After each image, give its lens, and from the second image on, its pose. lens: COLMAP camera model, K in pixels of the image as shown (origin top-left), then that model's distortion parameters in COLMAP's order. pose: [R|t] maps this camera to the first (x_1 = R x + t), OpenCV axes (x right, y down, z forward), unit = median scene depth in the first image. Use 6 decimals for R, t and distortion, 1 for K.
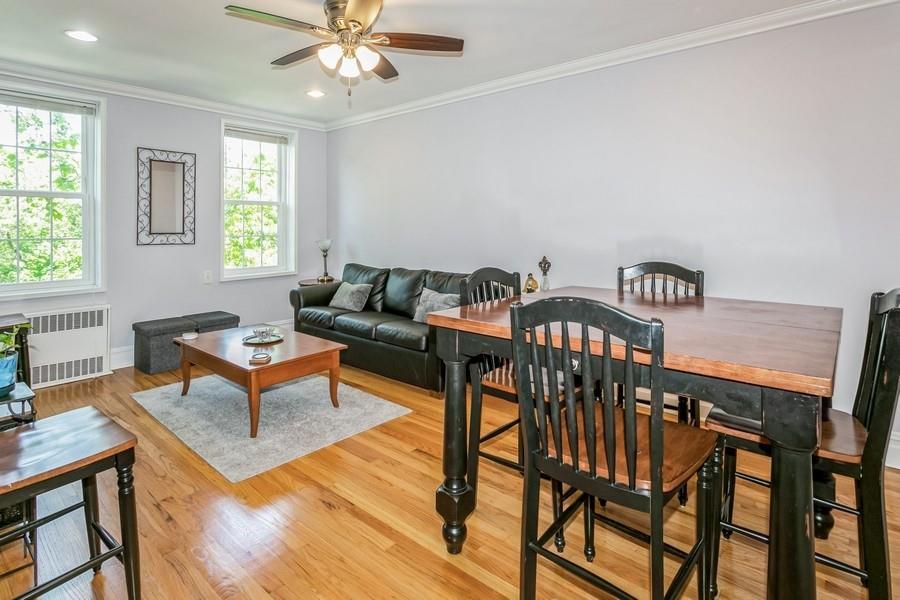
lens RADIAL K [[463.6, 0, 446.8], [0, 463.6, 217.5], [0, 0, 1]] dist [-0.008540, 0.000324]
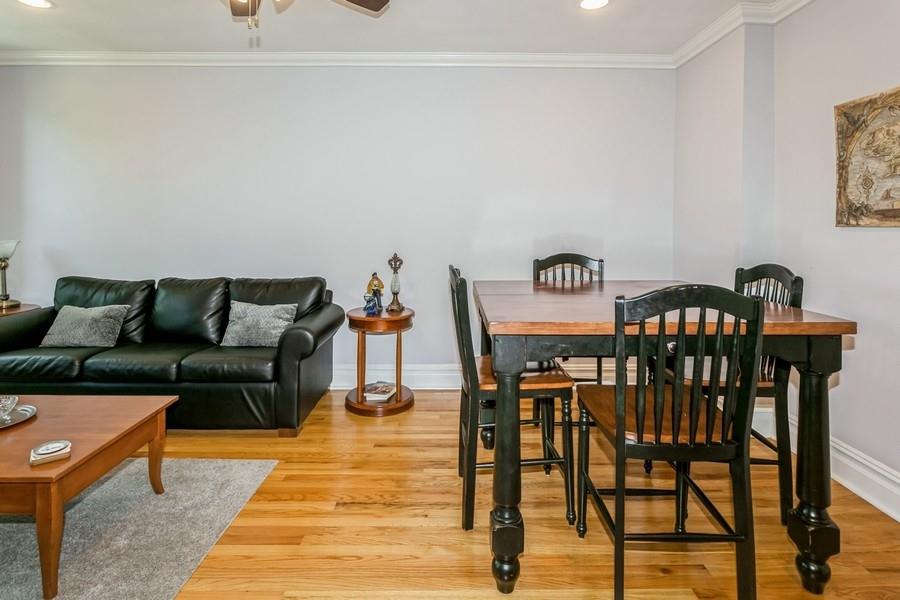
lens RADIAL K [[463.6, 0, 446.8], [0, 463.6, 217.5], [0, 0, 1]] dist [-0.008540, 0.000324]
pose [[0.749241, 0.012060, 0.662188, -0.345267], [-0.015282, 0.999883, -0.000920, 0.009382], [-0.662122, -0.009430, 0.749337, 0.222431]]
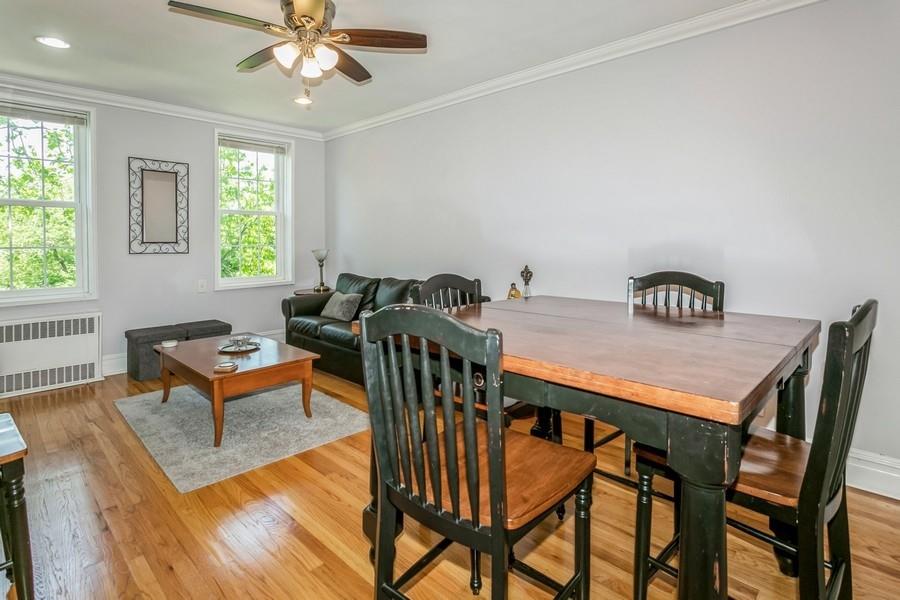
lens RADIAL K [[456.3, 0, 452.4], [0, 456.3, 239.5], [0, 0, 1]] dist [-0.005253, -0.000579]
pose [[0.998696, 0.000103, -0.051051, 0.107155], [0.000826, 0.999834, 0.018182, 0.013291], [0.051045, -0.018201, 0.998531, 0.050592]]
